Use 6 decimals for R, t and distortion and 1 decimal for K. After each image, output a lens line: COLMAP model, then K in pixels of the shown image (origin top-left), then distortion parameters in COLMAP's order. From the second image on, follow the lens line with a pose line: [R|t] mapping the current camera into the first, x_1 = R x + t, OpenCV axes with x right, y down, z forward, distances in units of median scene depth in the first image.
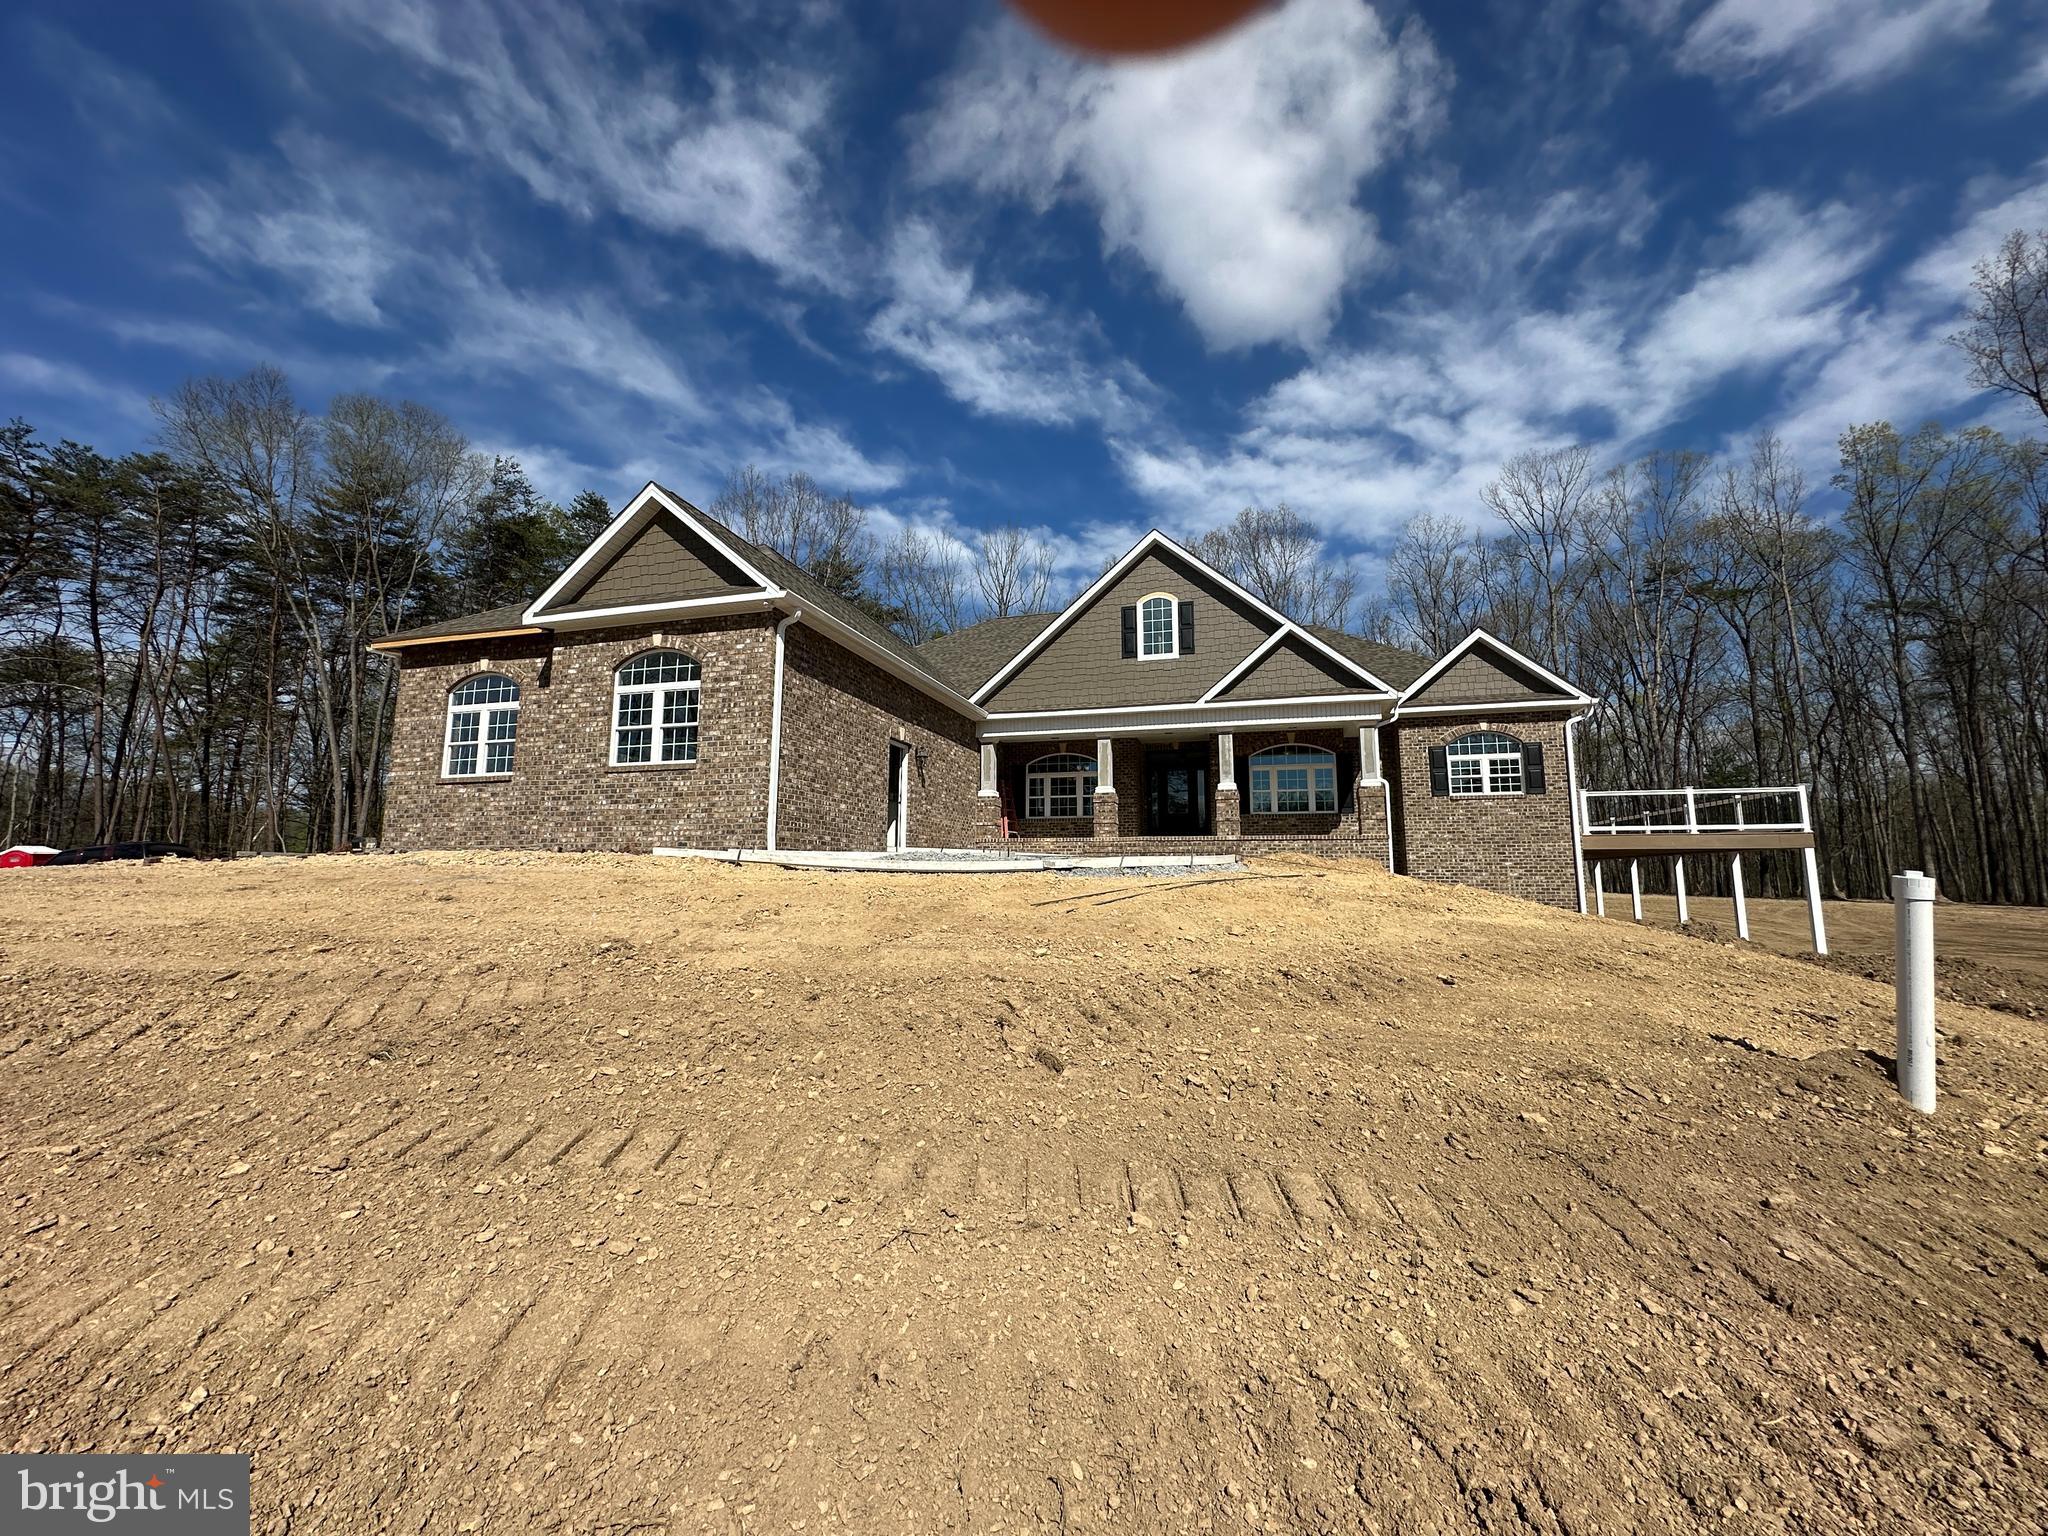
lens RADIAL K [[815.7, 0, 1025.0], [0, 815.7, 769.4], [0, 0, 1]] dist [-0.003400, 0.000677]
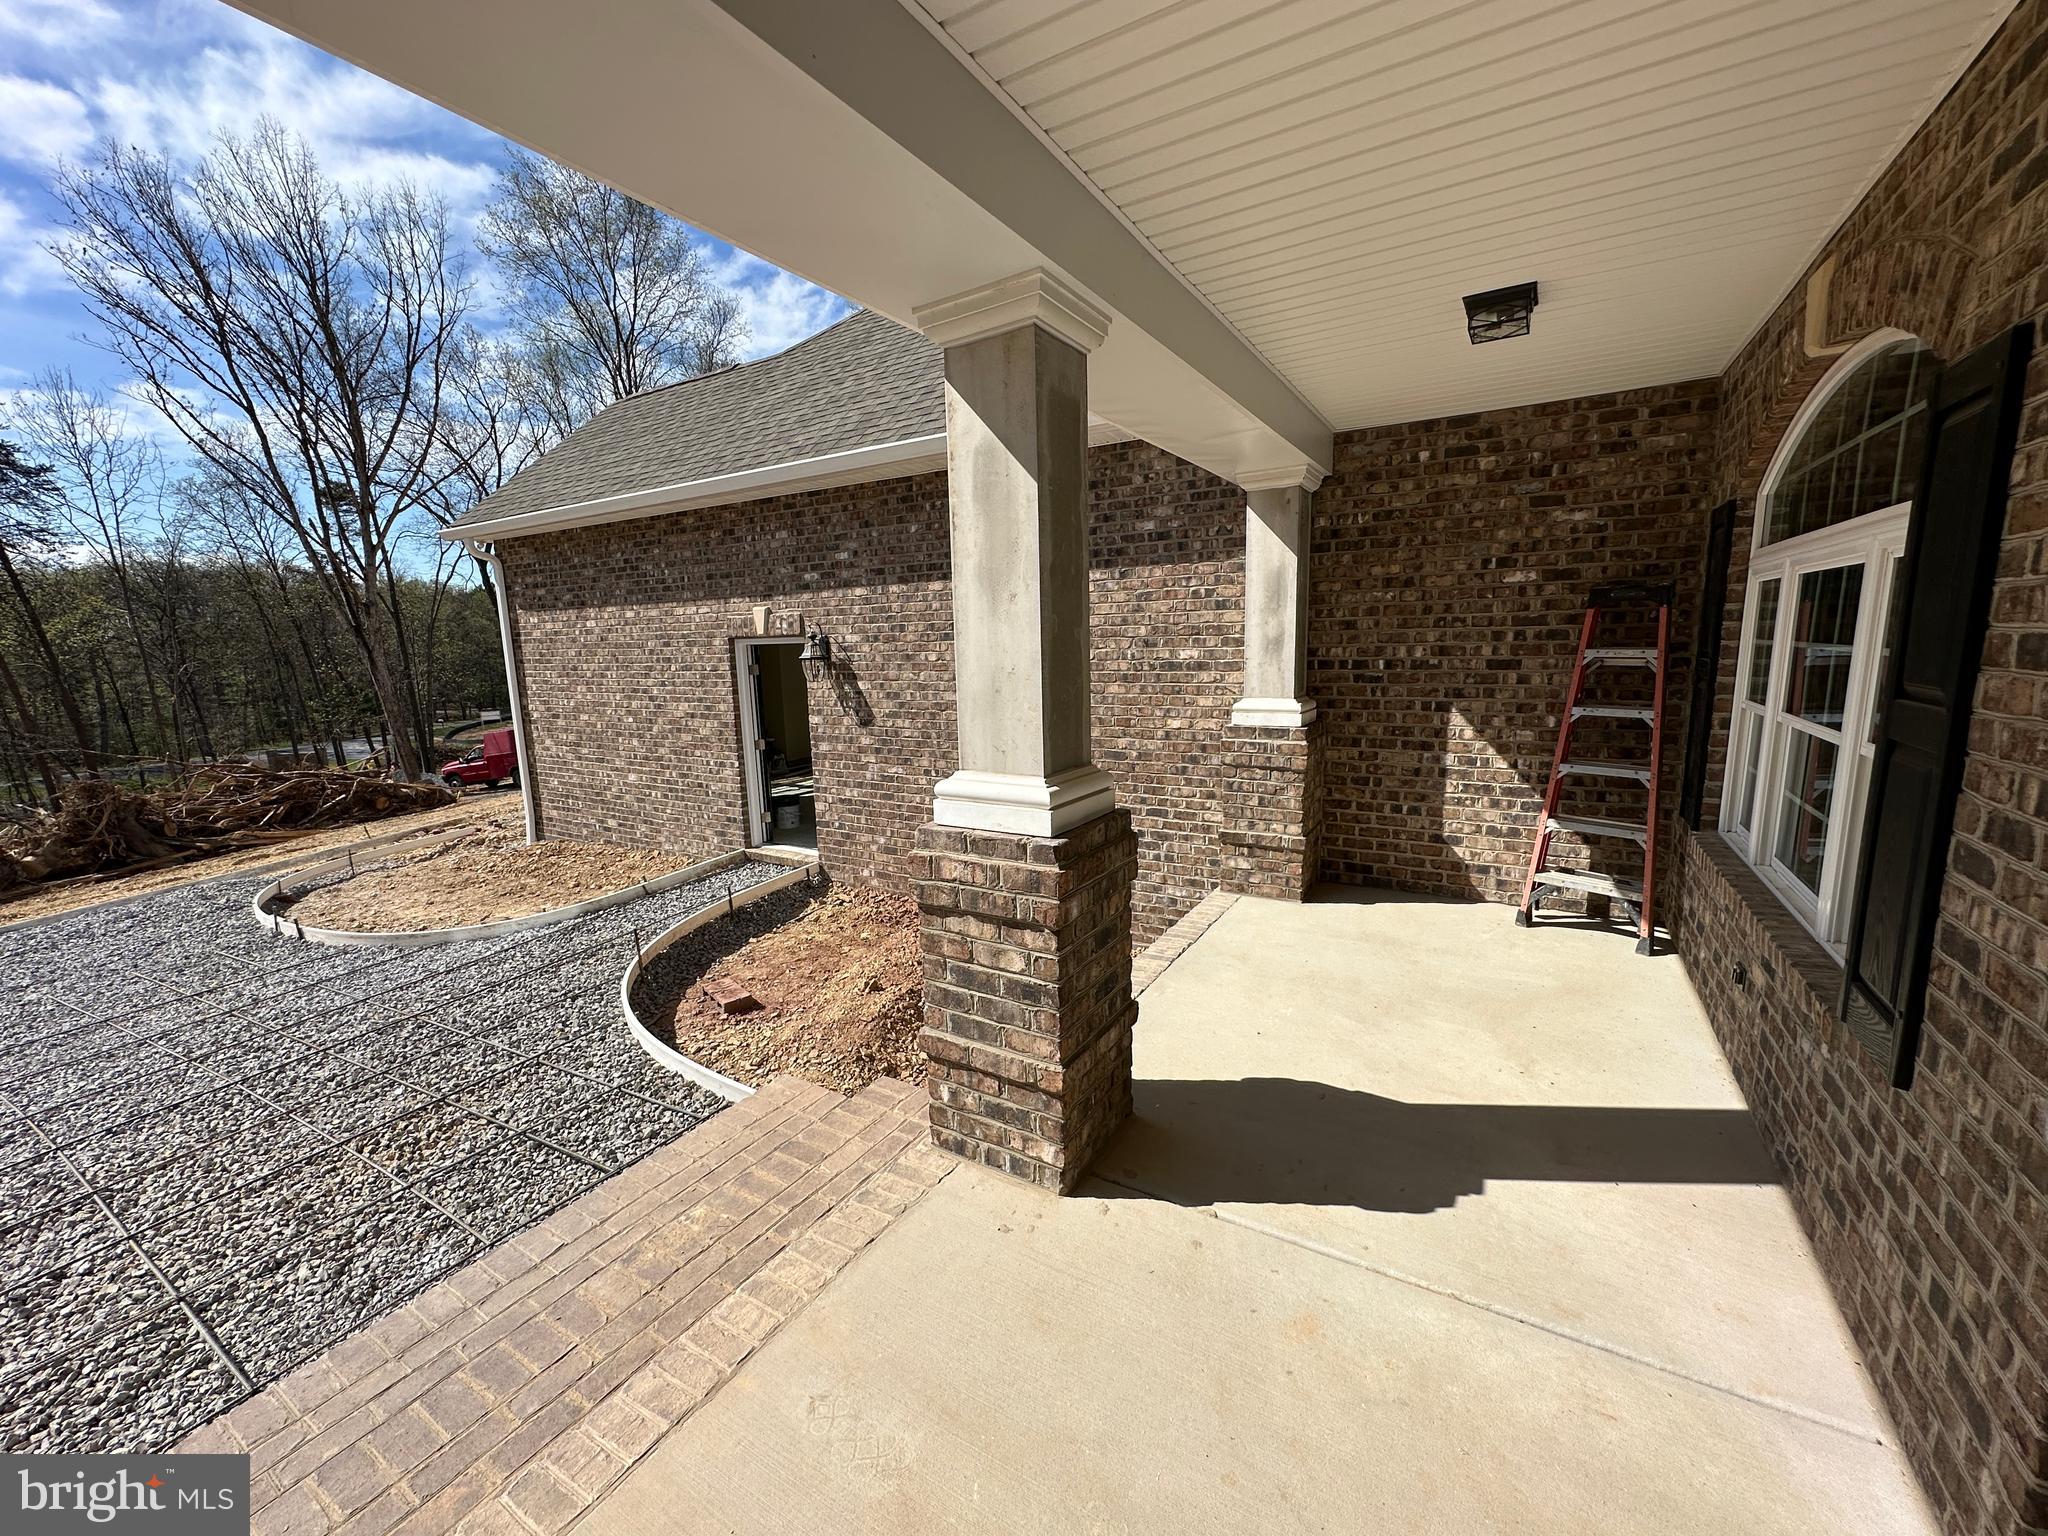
lens RADIAL K [[815.7, 0, 1025.0], [0, 815.7, 769.4], [0, 0, 1]] dist [-0.003400, 0.000677]
pose [[-0.265366, 0.158432, -0.951042, 0.229342], [0.155762, 0.980494, 0.119876, 0.006784], [0.951483, -0.116326, -0.284867, 1.076742]]
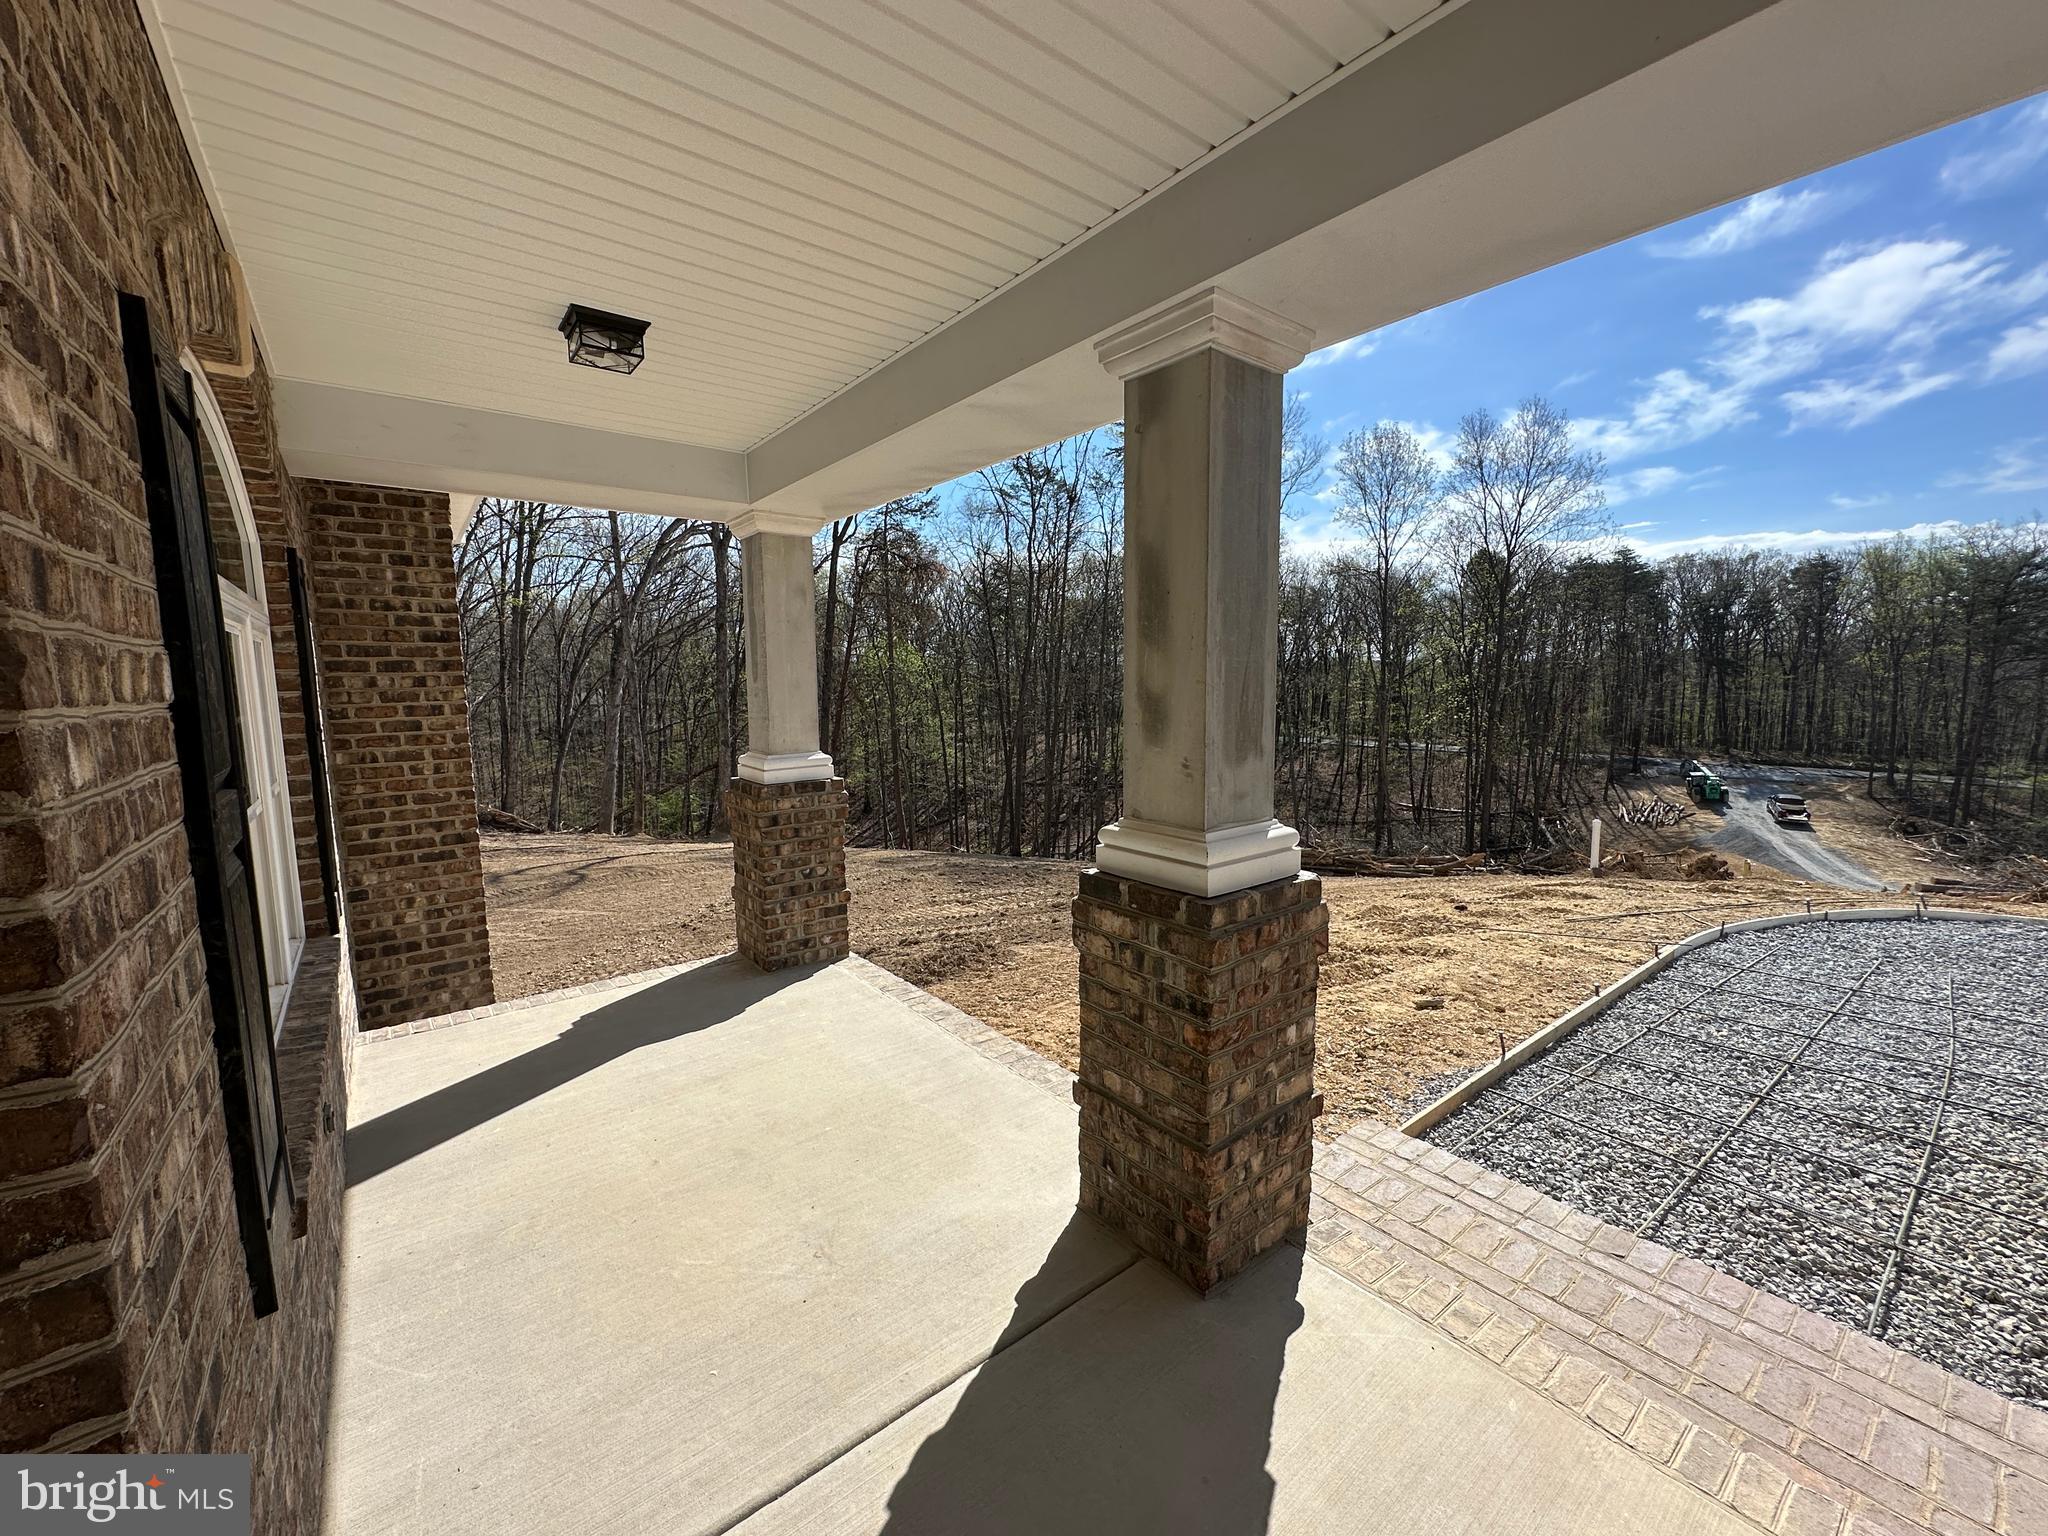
lens RADIAL K [[815.7, 0, 1025.0], [0, 815.7, 769.4], [0, 0, 1]] dist [-0.003400, 0.000677]
pose [[-0.808211, -0.062852, 0.585530, 0.196277], [-0.072785, 0.997326, 0.006590, 0.011266], [-0.584378, -0.037292, -0.810624, 1.114369]]
